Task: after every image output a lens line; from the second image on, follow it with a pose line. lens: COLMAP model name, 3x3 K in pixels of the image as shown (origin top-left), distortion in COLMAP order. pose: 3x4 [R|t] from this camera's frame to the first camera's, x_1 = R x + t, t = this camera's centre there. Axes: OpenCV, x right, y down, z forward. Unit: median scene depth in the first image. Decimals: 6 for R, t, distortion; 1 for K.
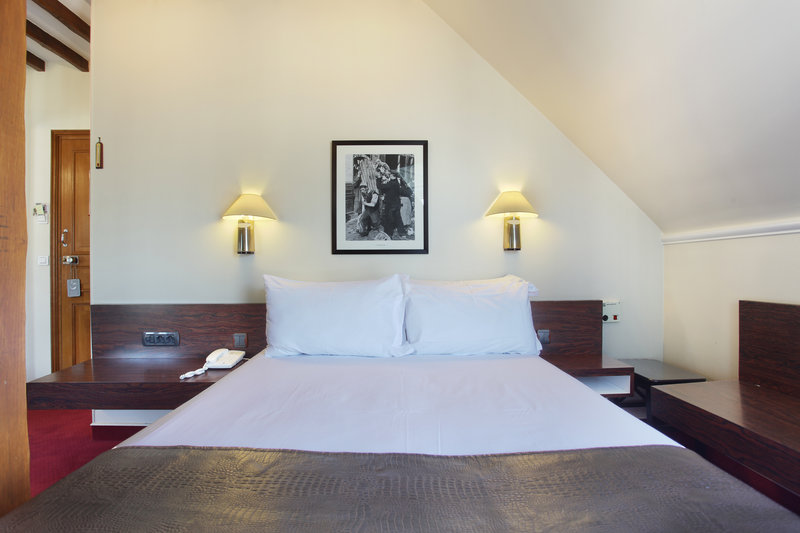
lens RADIAL K [[401.8, 0, 400.0], [0, 401.8, 266.5], [0, 0, 1]] dist [-0.049439, 0.000839]
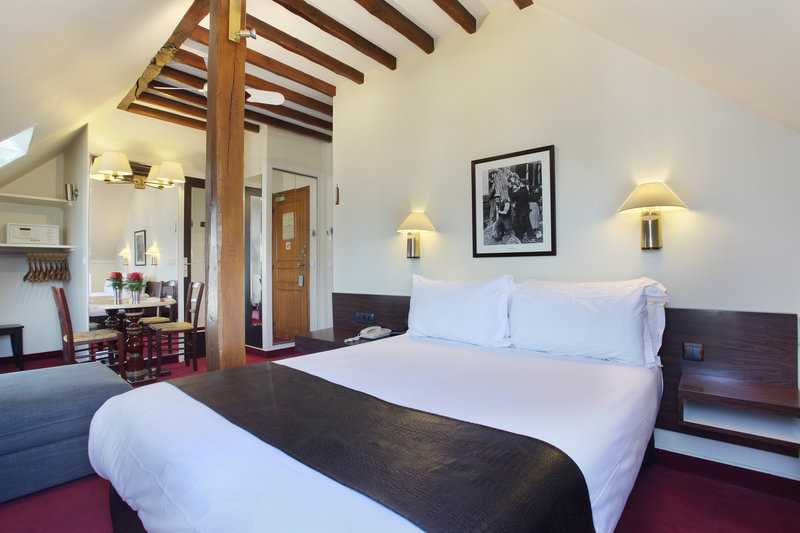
lens RADIAL K [[391.7, 0, 390.8], [0, 391.7, 266.7], [0, 0, 1]] dist [-0.076532, 0.040194]
pose [[0.748444, -0.002639, -0.663193, 0.408860], [0.003386, 0.999994, -0.000159, -0.004343], [0.663189, -0.002126, 0.748449, -0.015774]]
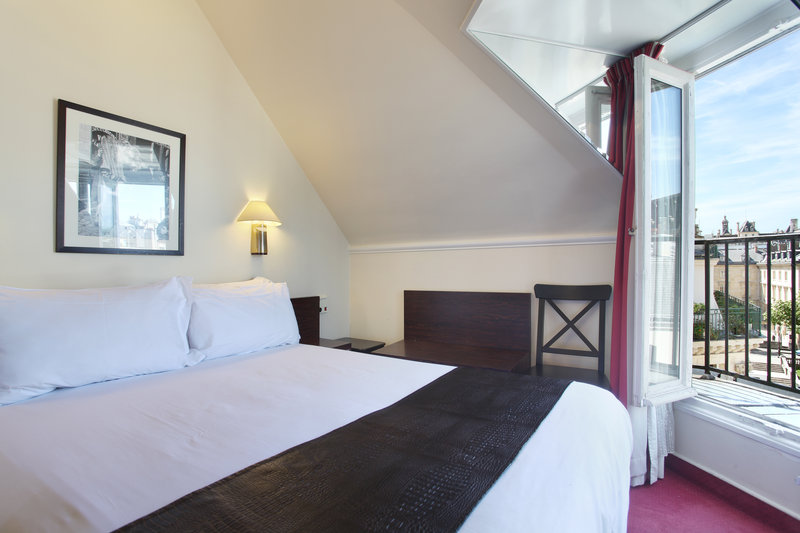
lens RADIAL K [[391.7, 0, 390.8], [0, 391.7, 266.7], [0, 0, 1]] dist [-0.076532, 0.040194]
pose [[0.567234, 0.007703, 0.823521, -0.392283], [0.002697, 0.999934, -0.011210, 0.005700], [-0.823552, 0.008579, 0.567176, 0.097073]]
